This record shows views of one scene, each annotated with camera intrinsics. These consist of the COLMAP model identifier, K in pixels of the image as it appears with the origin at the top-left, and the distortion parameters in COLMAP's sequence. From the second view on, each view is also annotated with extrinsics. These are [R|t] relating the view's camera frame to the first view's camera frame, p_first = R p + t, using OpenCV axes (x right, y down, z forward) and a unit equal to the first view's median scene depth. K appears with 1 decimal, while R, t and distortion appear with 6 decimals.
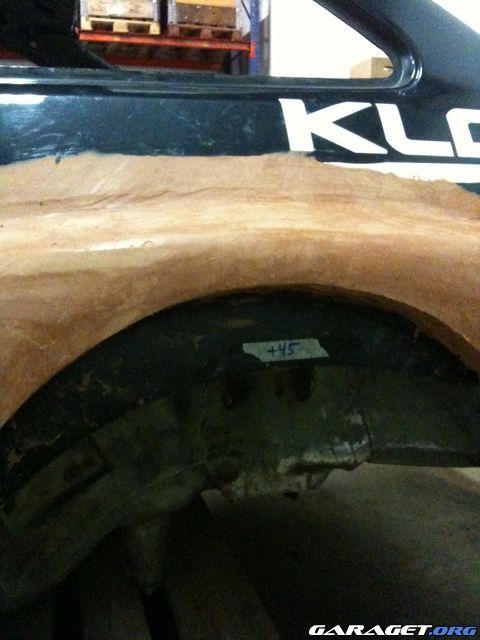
lens RADIAL K [[674.2, 0, 245.7], [0, 674.2, 322.3], [0, 0, 1]] dist [0.112756, -0.380472]
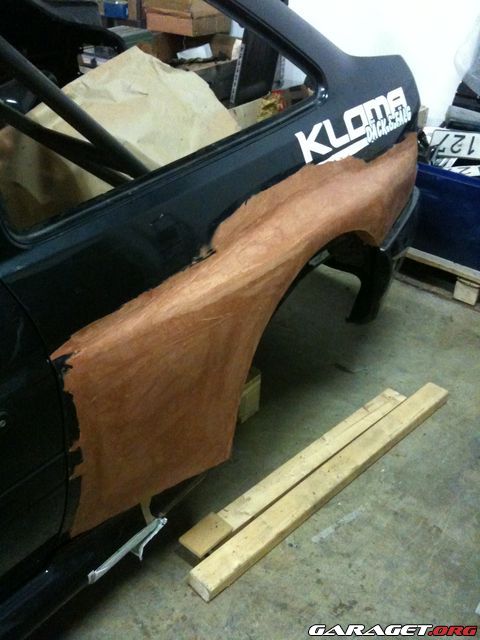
lens RADIAL K [[674.2, 0, 245.7], [0, 674.2, 322.3], [0, 0, 1]] dist [0.112756, -0.380472]
pose [[0.828678, -0.284299, 0.482148, -1.247027], [0.050395, 0.895799, 0.441593, -0.747861], [-0.557453, -0.341640, 0.756656, -0.675418]]
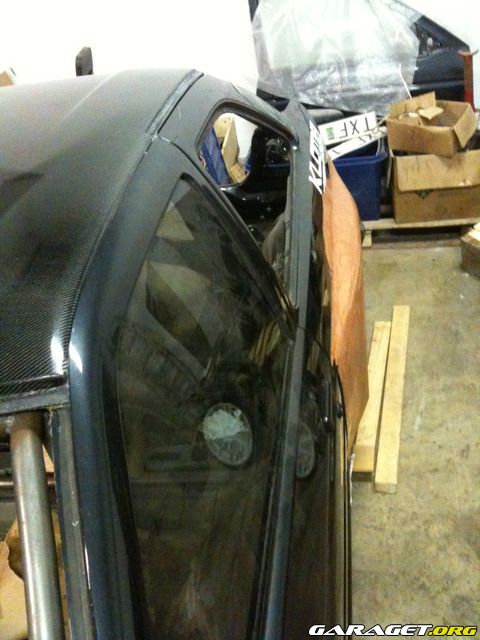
lens RADIAL K [[674.2, 0, 245.7], [0, 674.2, 322.3], [0, 0, 1]] dist [0.112756, -0.380472]
pose [[0.419246, -0.576312, 0.701496, -2.565086], [0.282255, 0.817130, 0.502623, -1.417481], [-0.862882, -0.012722, 0.505246, -0.278303]]
